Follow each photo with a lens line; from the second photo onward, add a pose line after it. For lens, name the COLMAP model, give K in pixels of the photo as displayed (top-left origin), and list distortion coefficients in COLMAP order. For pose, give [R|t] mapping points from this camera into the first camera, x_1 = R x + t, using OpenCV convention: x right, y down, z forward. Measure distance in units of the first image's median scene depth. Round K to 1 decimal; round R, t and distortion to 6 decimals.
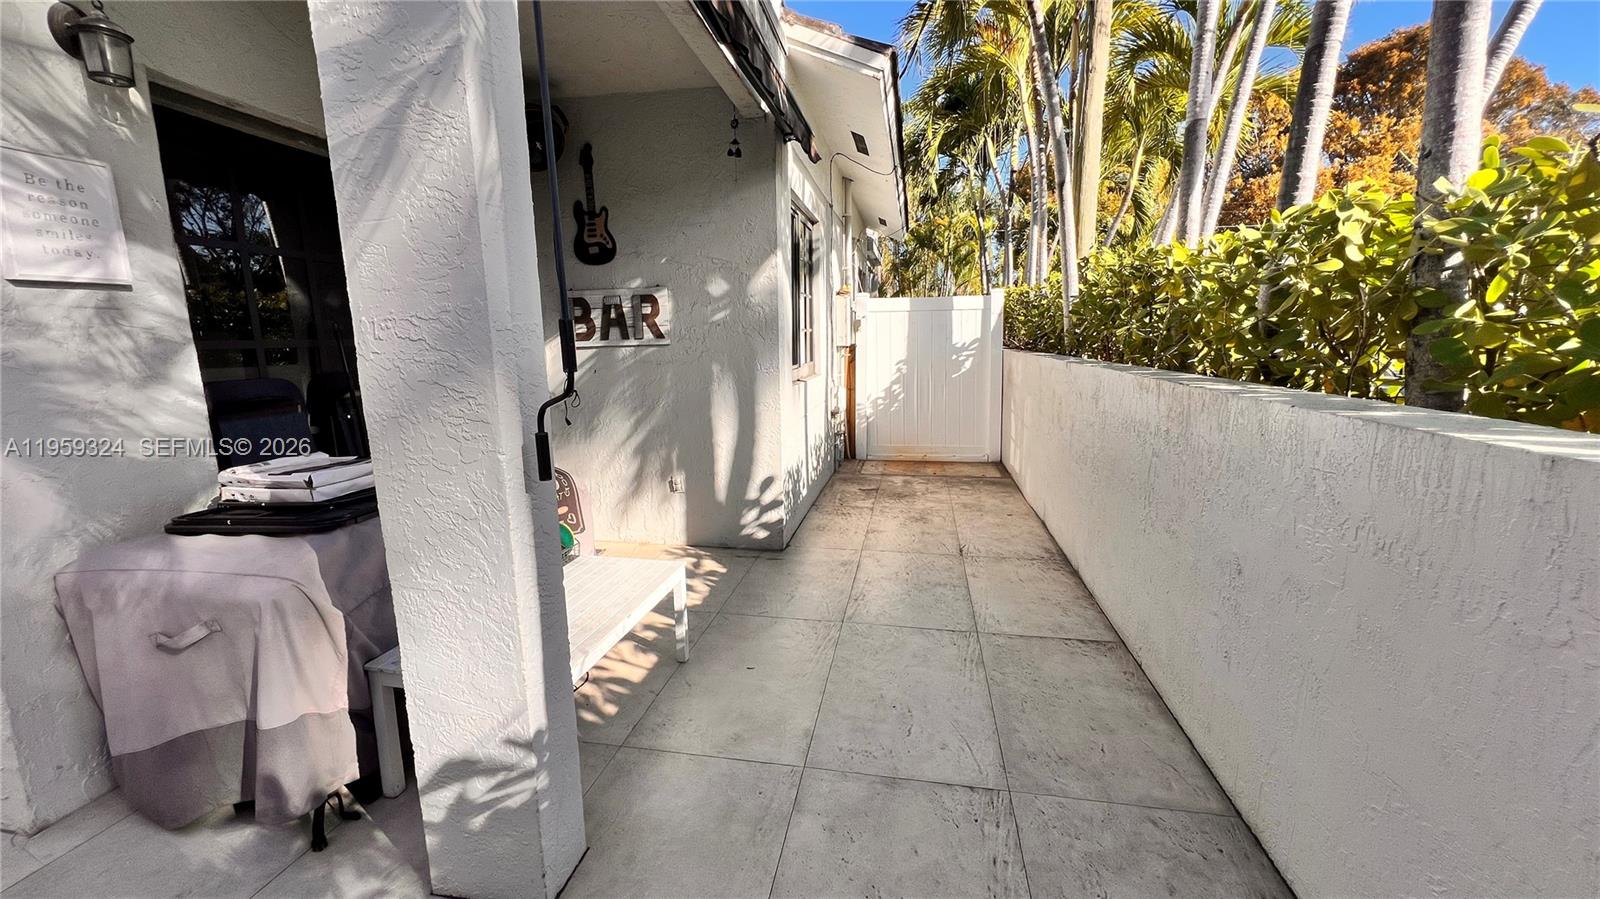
lens RADIAL K [[638.1, 0, 795.6], [0, 638.1, 452.7], [0, 0, 1]] dist [0.000762, -0.000529]
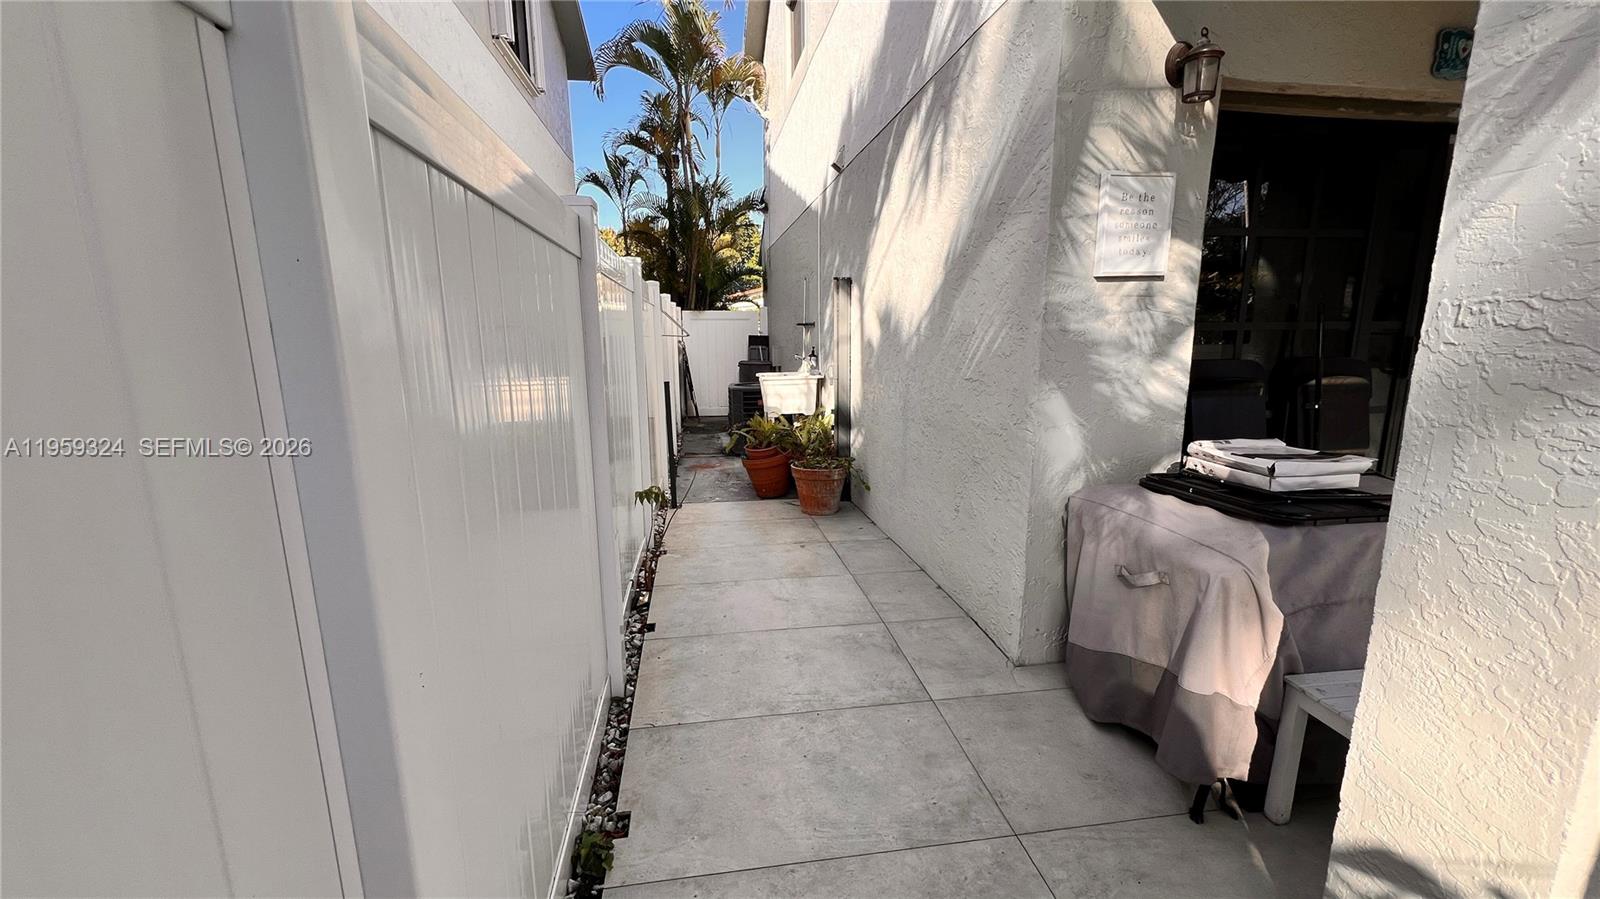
lens RADIAL K [[638.1, 0, 801.8], [0, 638.1, 451.8], [0, 0, 1]] dist [0.000762, -0.000529]
pose [[0.343430, 0.195824, -0.918536, -0.127510], [-0.167431, 0.975120, 0.145286, -0.002702], [0.924133, 0.103896, 0.367672, -0.028068]]
